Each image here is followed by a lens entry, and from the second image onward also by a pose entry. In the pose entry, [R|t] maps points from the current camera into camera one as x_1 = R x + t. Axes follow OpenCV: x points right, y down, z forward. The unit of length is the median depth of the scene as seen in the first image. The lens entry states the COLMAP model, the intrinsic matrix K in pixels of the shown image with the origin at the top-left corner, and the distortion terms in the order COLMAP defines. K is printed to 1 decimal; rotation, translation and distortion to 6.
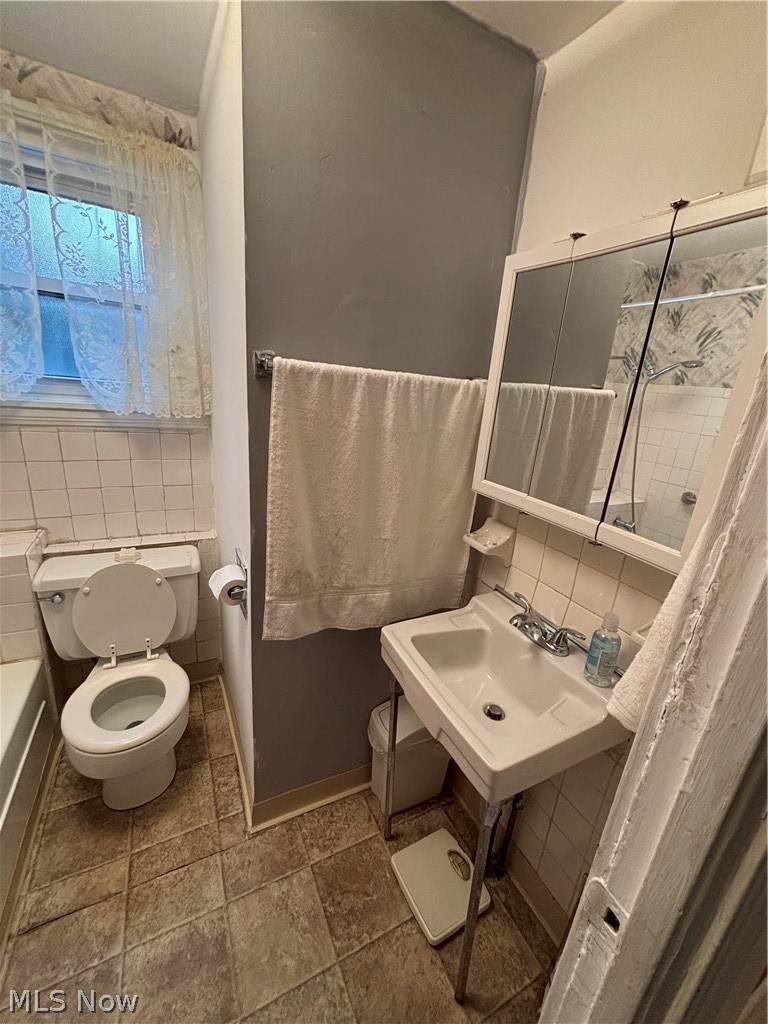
lens RADIAL K [[411.7, 0, 386.9], [0, 411.7, 509.9], [0, 0, 1]] dist [-0.000782, 0.001317]
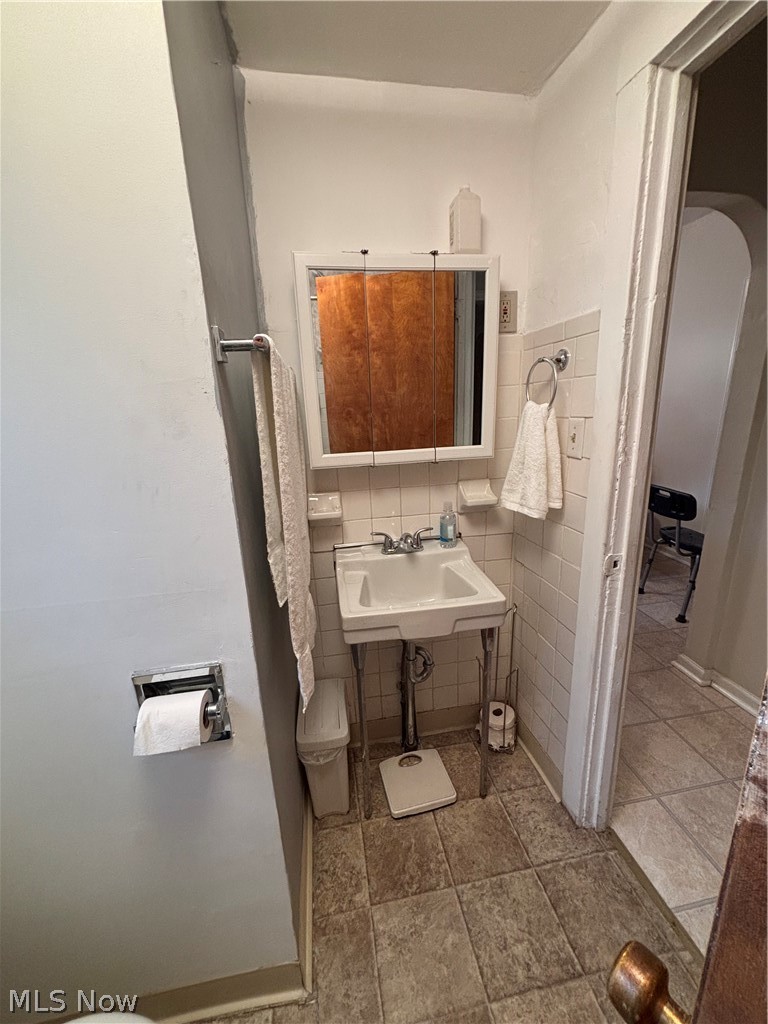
lens RADIAL K [[411.7, 0, 383.8], [0, 411.7, 510.7], [0, 0, 1]] dist [-0.000782, 0.001317]
pose [[0.296886, -0.342550, 0.891357, -0.757910], [0.346566, 0.908450, 0.233688, -0.139214], [-0.889804, 0.239535, 0.388423, 0.459114]]
